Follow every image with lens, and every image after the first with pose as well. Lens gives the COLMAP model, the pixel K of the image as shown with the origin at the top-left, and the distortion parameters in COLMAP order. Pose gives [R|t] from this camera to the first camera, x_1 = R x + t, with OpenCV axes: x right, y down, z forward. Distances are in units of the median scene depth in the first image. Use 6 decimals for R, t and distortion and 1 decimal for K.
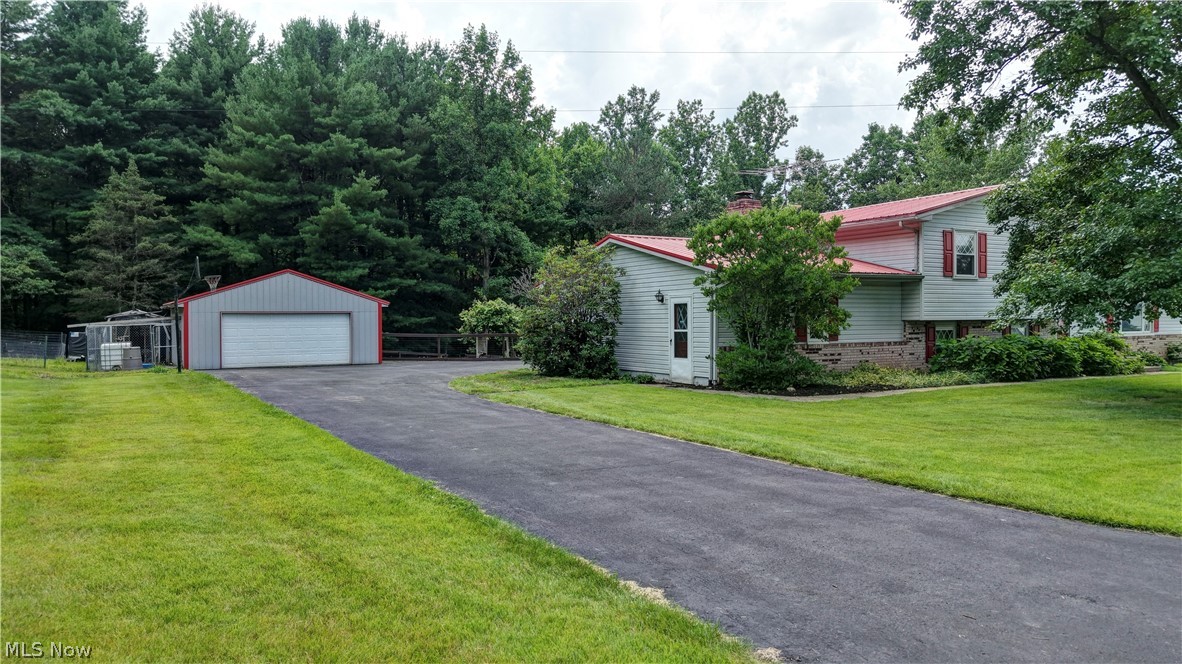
lens RADIAL K [[799.7, 0, 584.0], [0, 799.7, 329.6], [0, 0, 1]] dist [0.085632, -0.064958]
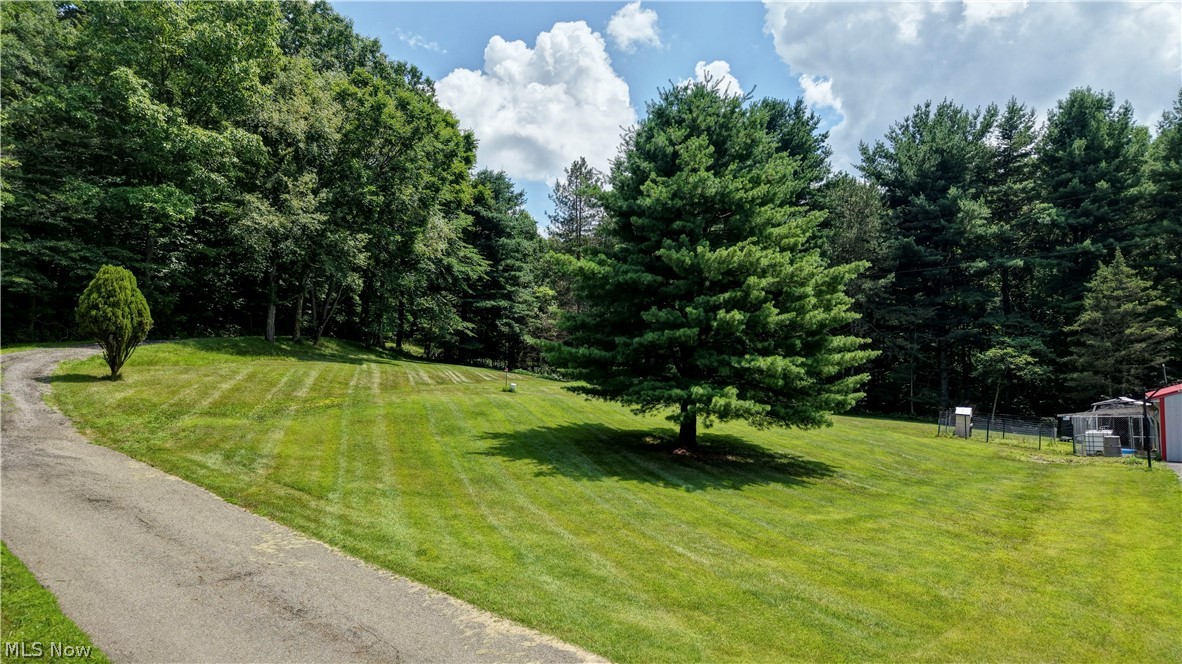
lens RADIAL K [[799.7, 0, 584.0], [0, 799.7, 329.6], [0, 0, 1]] dist [0.085632, -0.064958]
pose [[0.451237, -0.053479, -0.890800, 0.091155], [-0.011004, 0.997793, -0.065477, -0.027125], [0.892336, 0.039347, 0.449653, -0.118358]]
